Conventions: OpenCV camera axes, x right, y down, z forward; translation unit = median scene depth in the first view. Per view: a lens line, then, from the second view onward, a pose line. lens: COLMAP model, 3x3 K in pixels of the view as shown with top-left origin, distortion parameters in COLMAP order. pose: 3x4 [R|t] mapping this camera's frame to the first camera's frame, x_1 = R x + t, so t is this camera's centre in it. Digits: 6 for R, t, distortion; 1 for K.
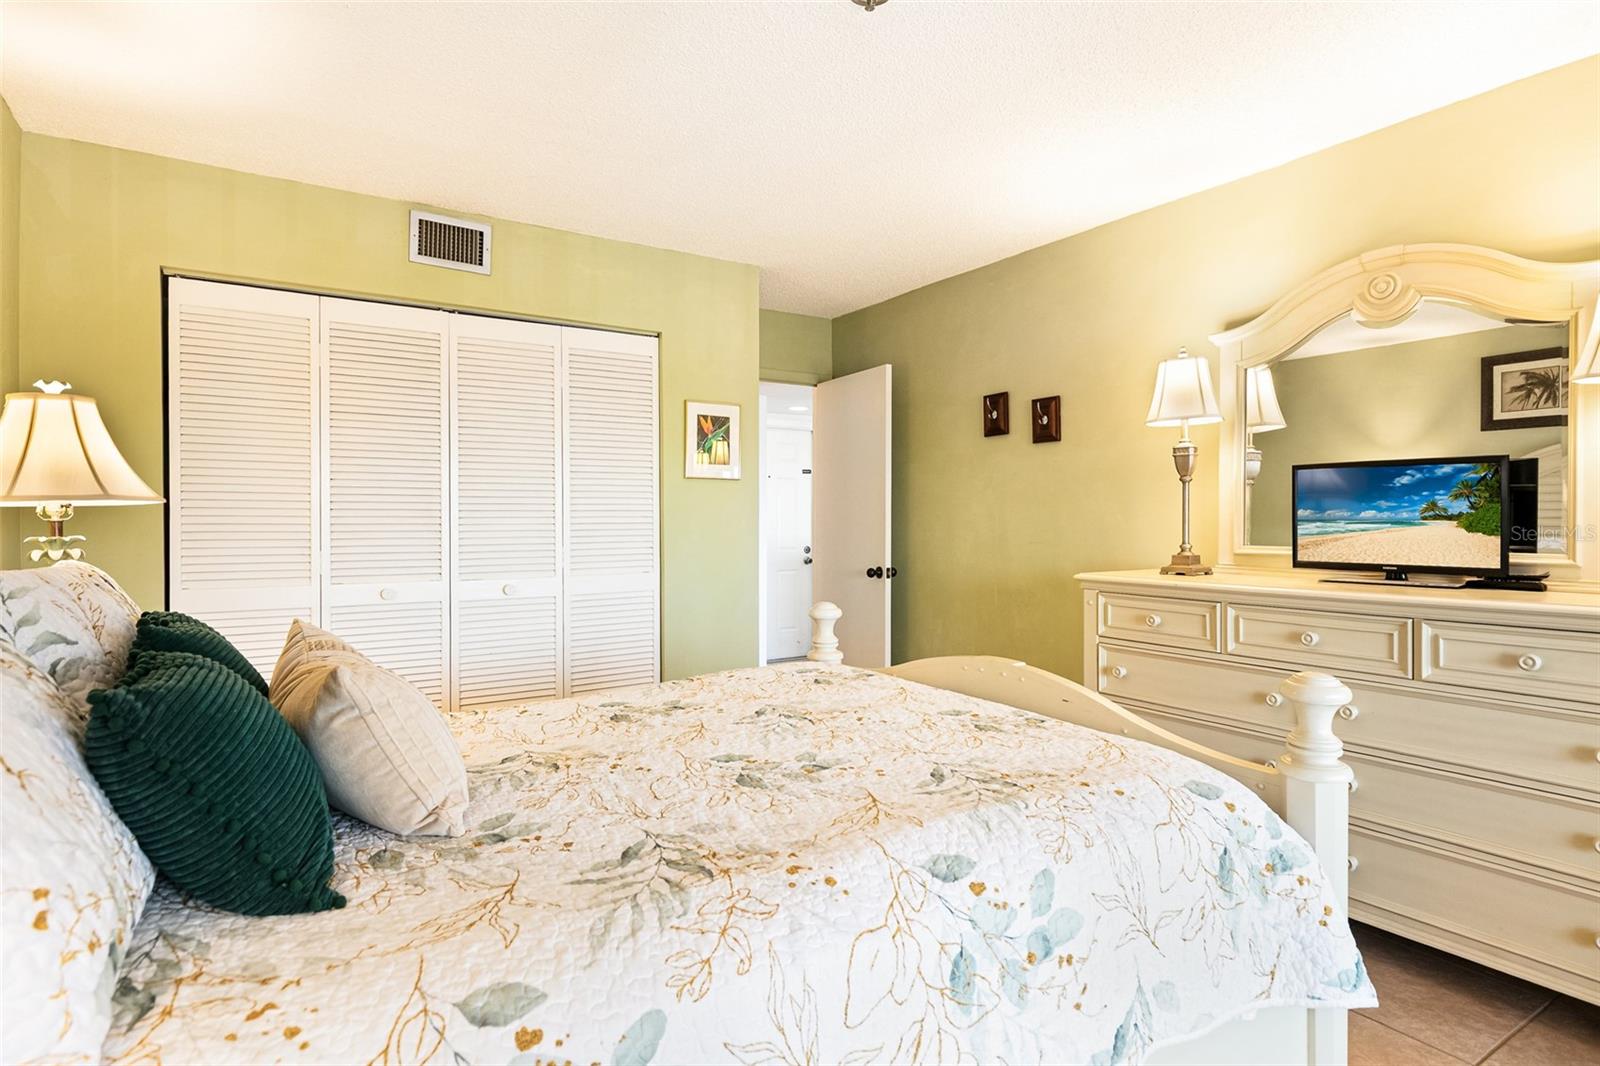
lens RADIAL K [[855.4, 0, 800.0], [0, 855.4, 533.0], [0, 0, 1]] dist [0.001386, 0.000072]
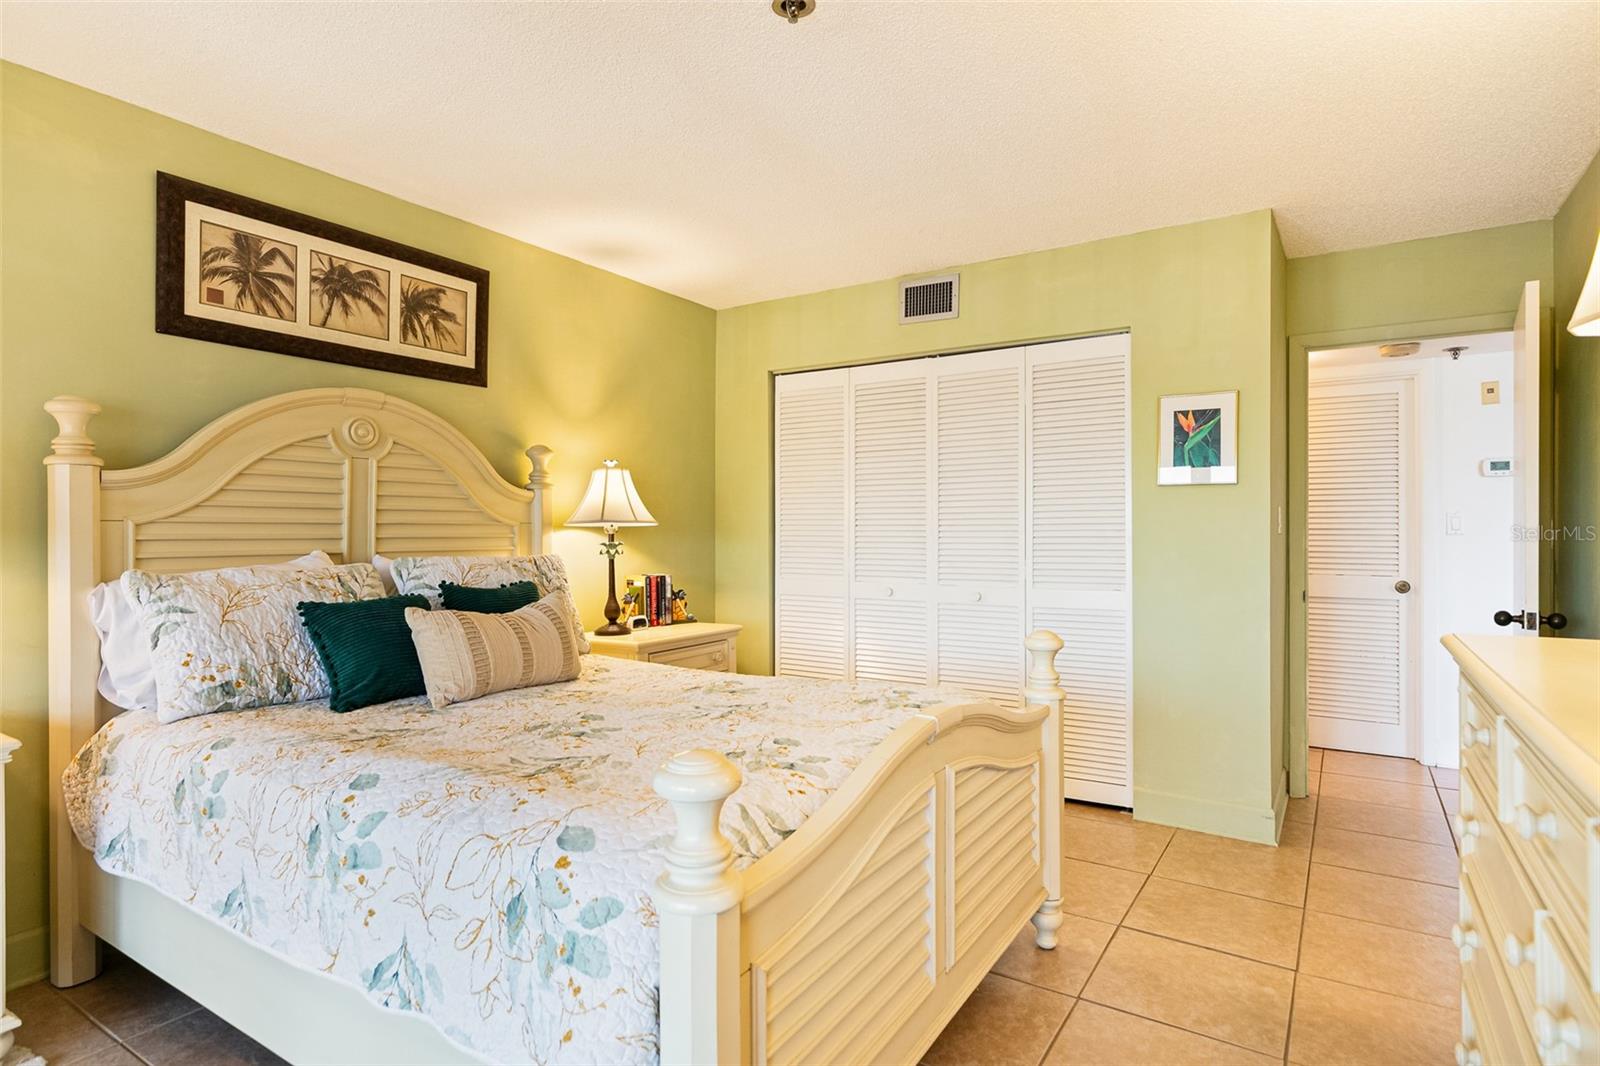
lens RADIAL K [[855.4, 0, 800.0], [0, 855.4, 533.0], [0, 0, 1]] dist [0.001386, 0.000072]
pose [[0.410750, -0.001679, -0.911746, 0.552189], [-0.013811, 0.999872, -0.008063, -0.005163], [0.911643, 0.015904, 0.410674, 0.337371]]
